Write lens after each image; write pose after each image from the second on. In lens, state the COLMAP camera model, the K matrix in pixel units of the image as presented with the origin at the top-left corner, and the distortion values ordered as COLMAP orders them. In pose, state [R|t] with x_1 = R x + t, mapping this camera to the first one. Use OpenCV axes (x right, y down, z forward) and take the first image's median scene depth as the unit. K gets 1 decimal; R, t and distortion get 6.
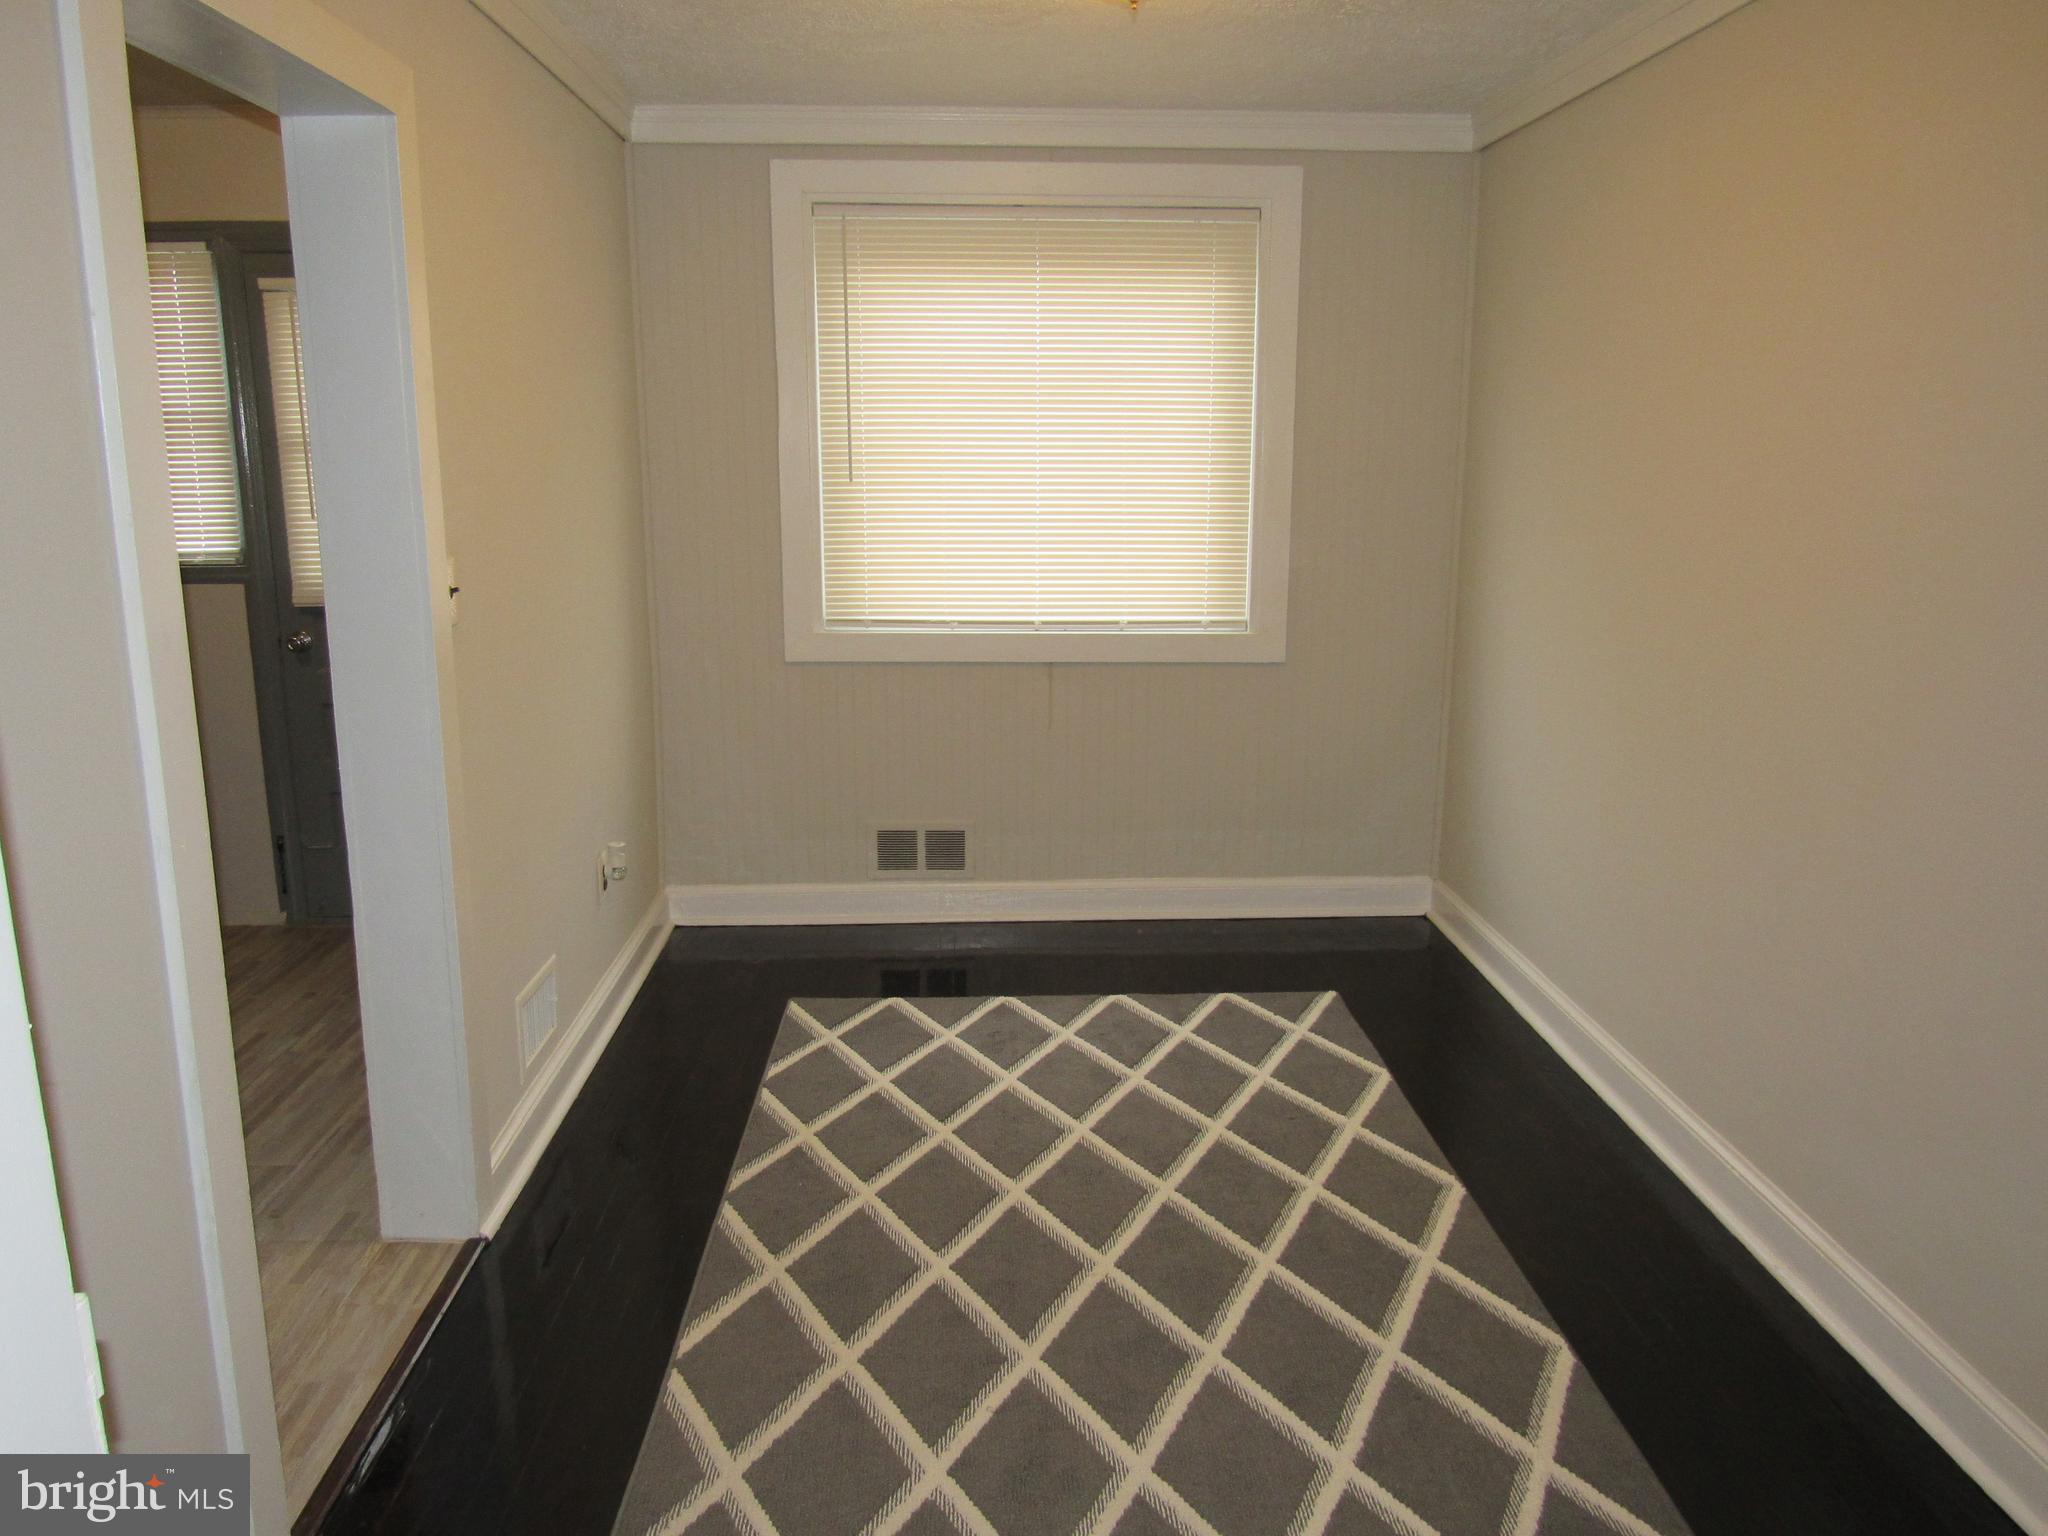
lens RADIAL K [[1464.6, 0, 1031.0], [0, 1464.6, 781.0], [0, 0, 1]] dist [-0.040350, 0.011961]
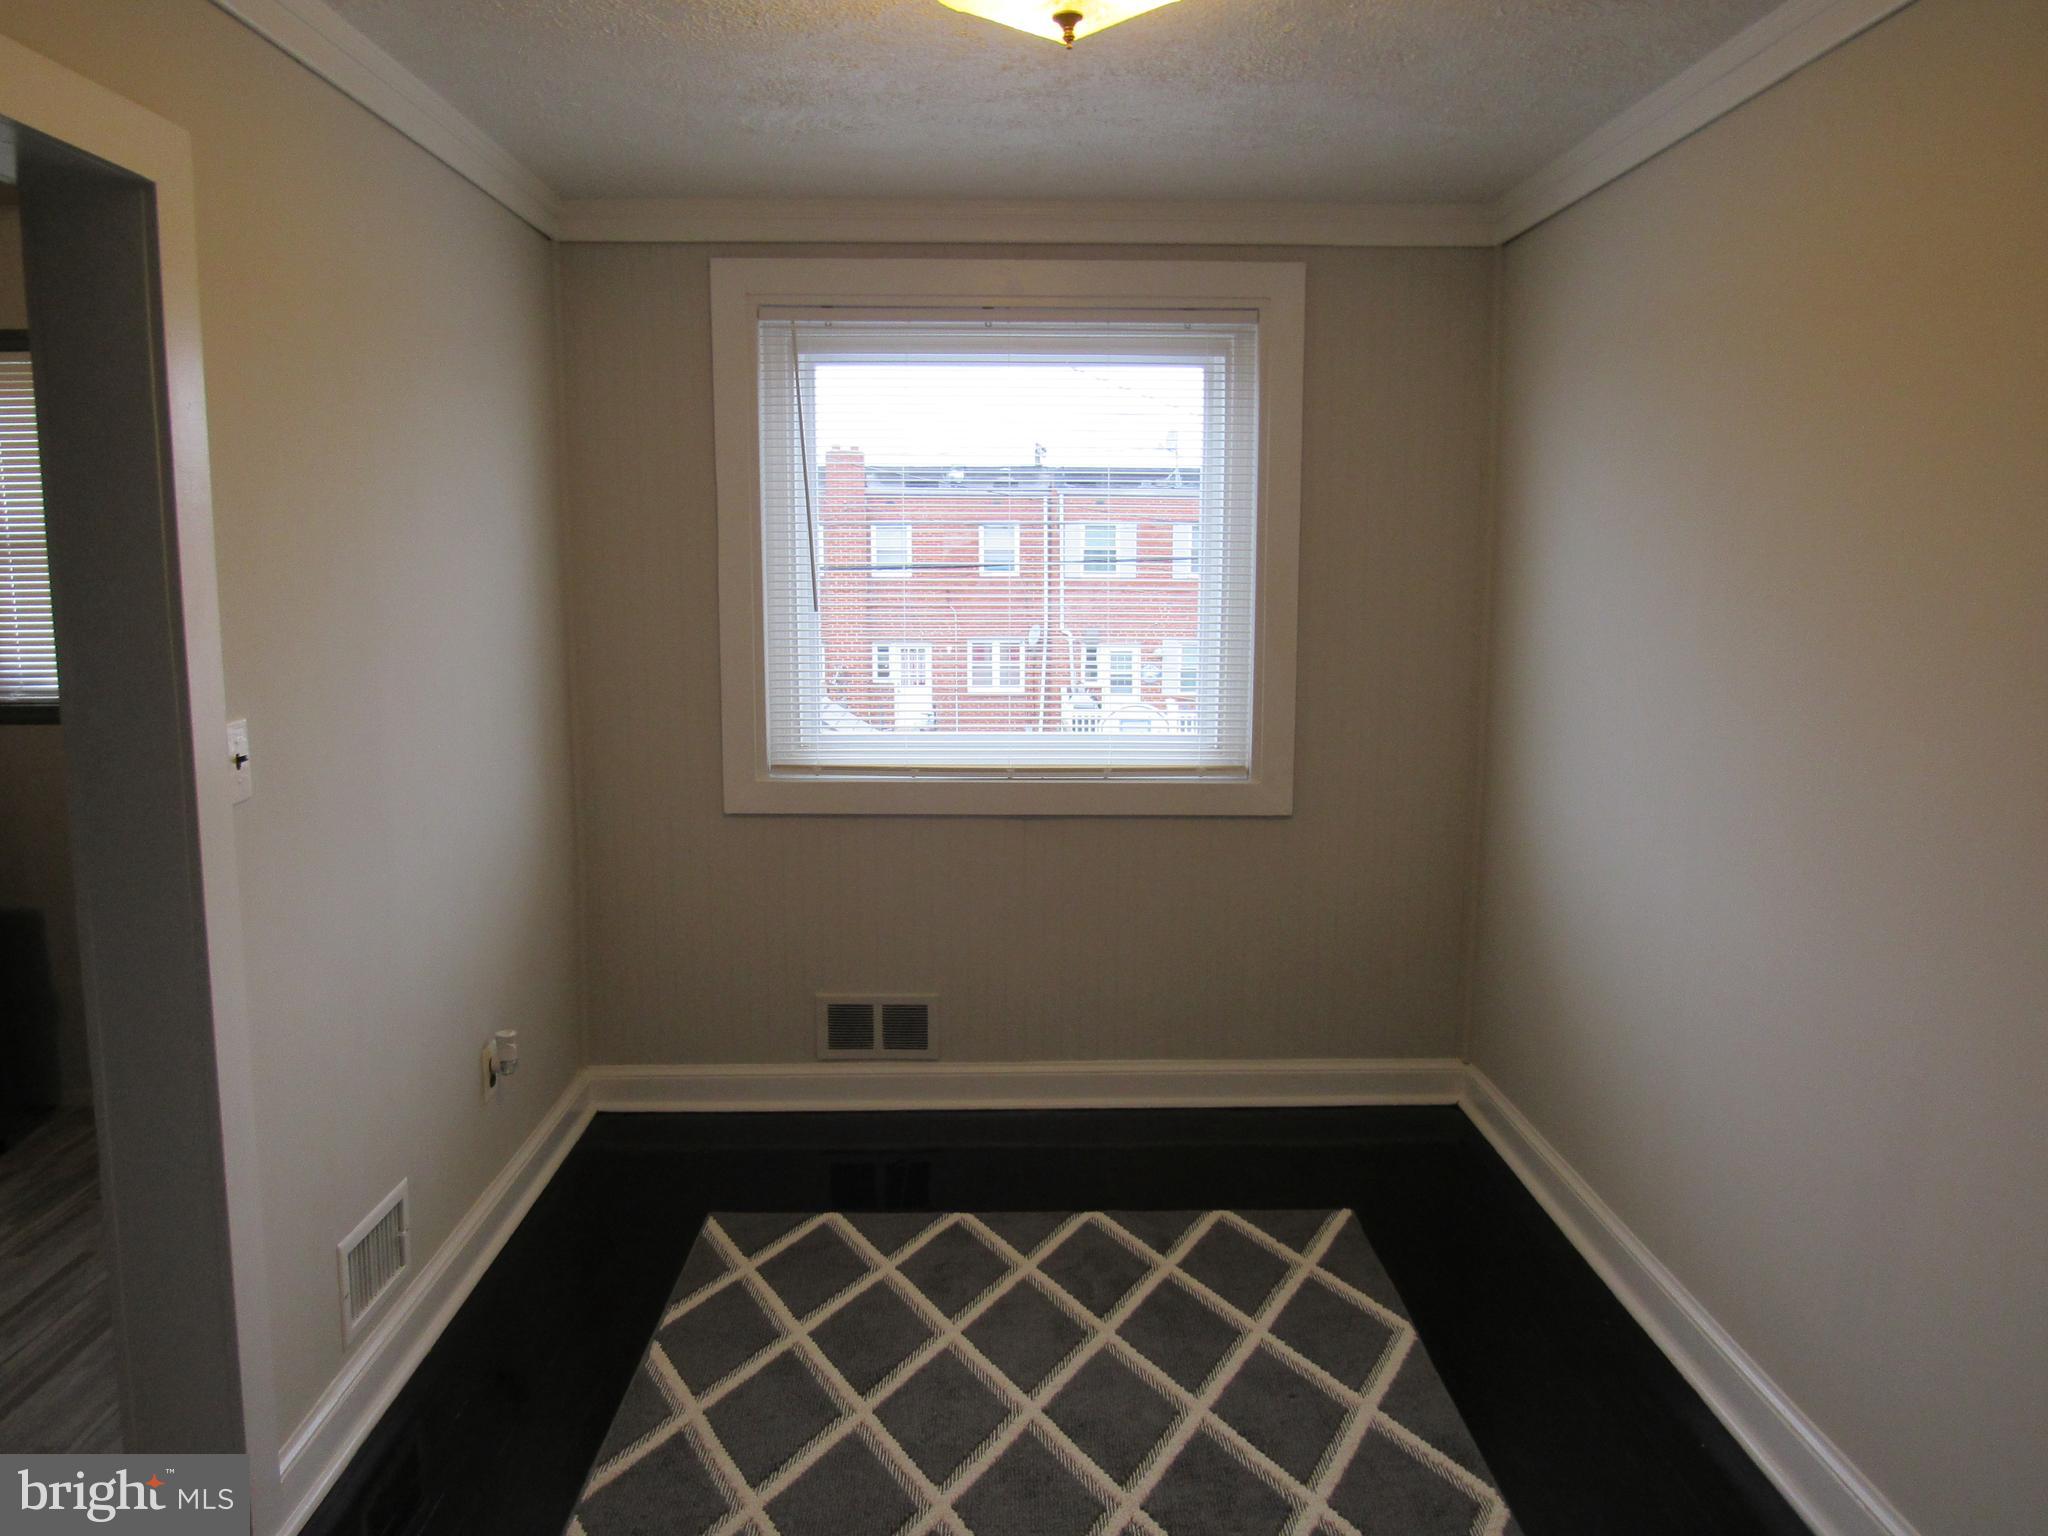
lens RADIAL K [[1464.6, 0, 1035.3], [0, 1464.6, 780.8], [0, 0, 1]] dist [-0.040350, 0.011961]
pose [[0.999823, 0.001655, -0.018747, 0.043762], [-0.003076, 0.997101, -0.076024, -0.041323], [0.018567, 0.076068, 0.996930, 0.144707]]
